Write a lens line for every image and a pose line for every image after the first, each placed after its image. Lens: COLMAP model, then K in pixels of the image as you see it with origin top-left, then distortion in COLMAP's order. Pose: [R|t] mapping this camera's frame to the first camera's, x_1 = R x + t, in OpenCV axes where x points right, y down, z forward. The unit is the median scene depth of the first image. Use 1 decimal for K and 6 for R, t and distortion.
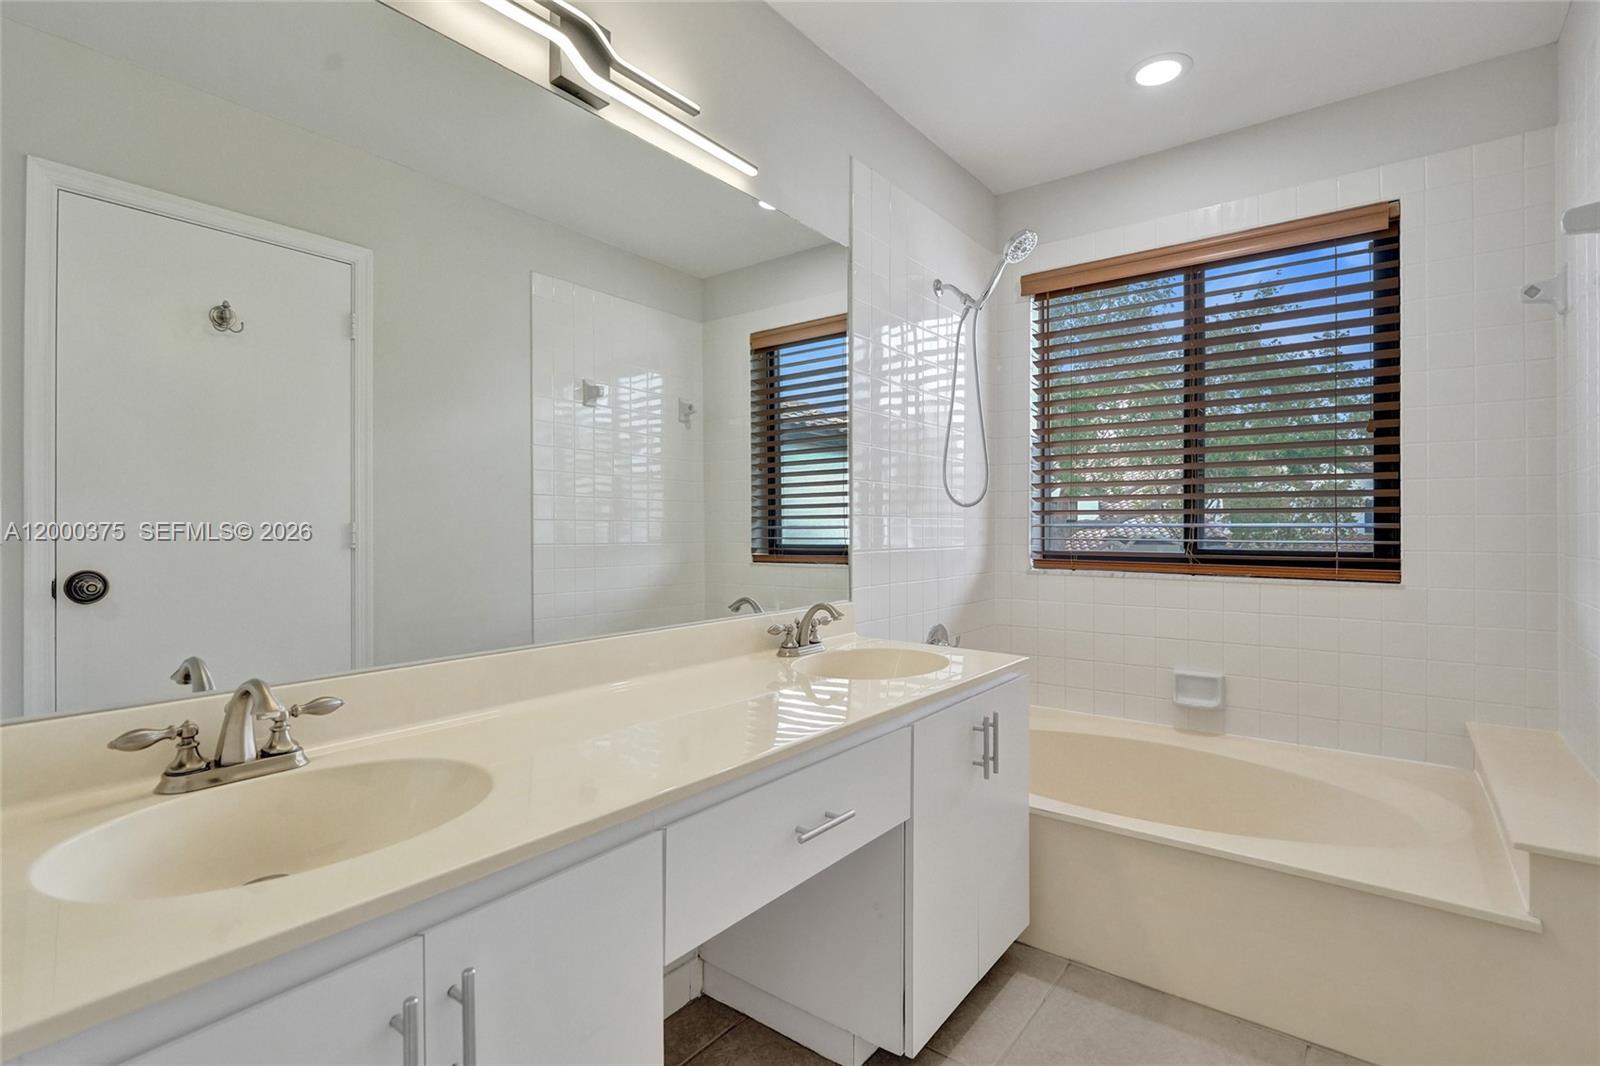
lens RADIAL K [[751.4, 0, 810.0], [0, 751.4, 526.9], [0, 0, 1]] dist [-0.009608, 0.001087]
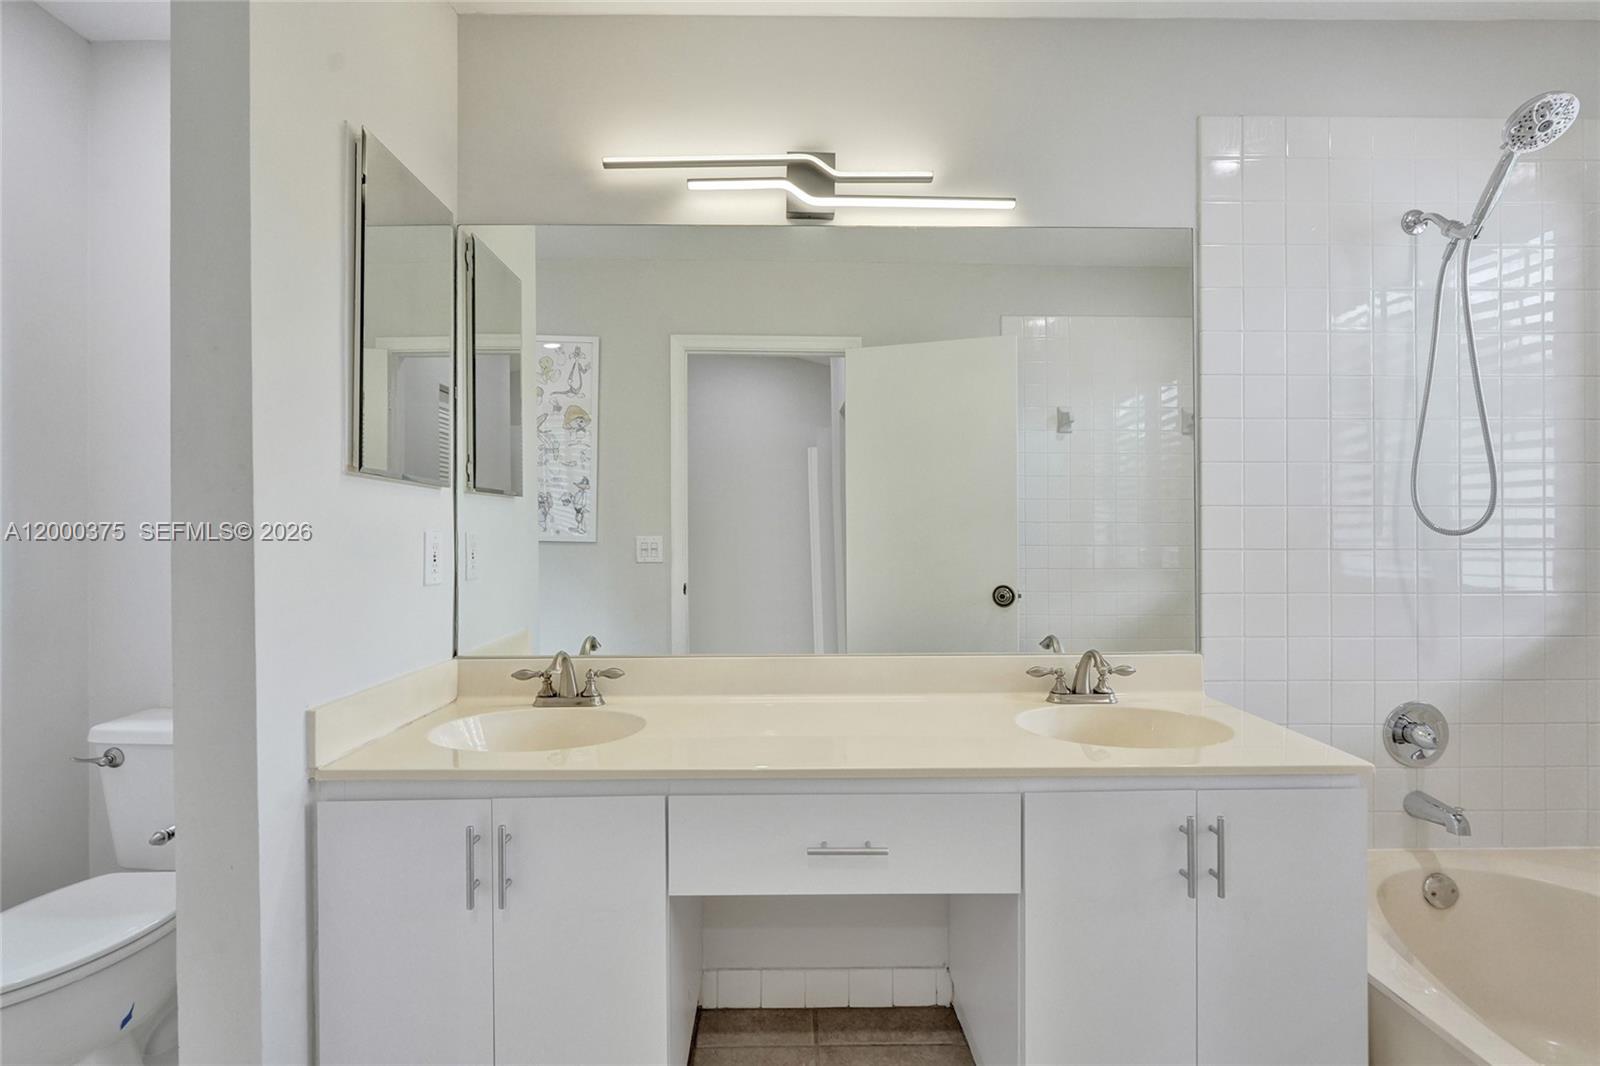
lens RADIAL K [[751.4, 0, 806.8], [0, 751.4, 533.9], [0, 0, 1]] dist [-0.009608, 0.001087]
pose [[0.614896, -0.003169, -0.788602, 0.656292], [0.001245, 0.999995, -0.003048, -0.045439], [0.788607, 0.000893, 0.614896, 0.219723]]
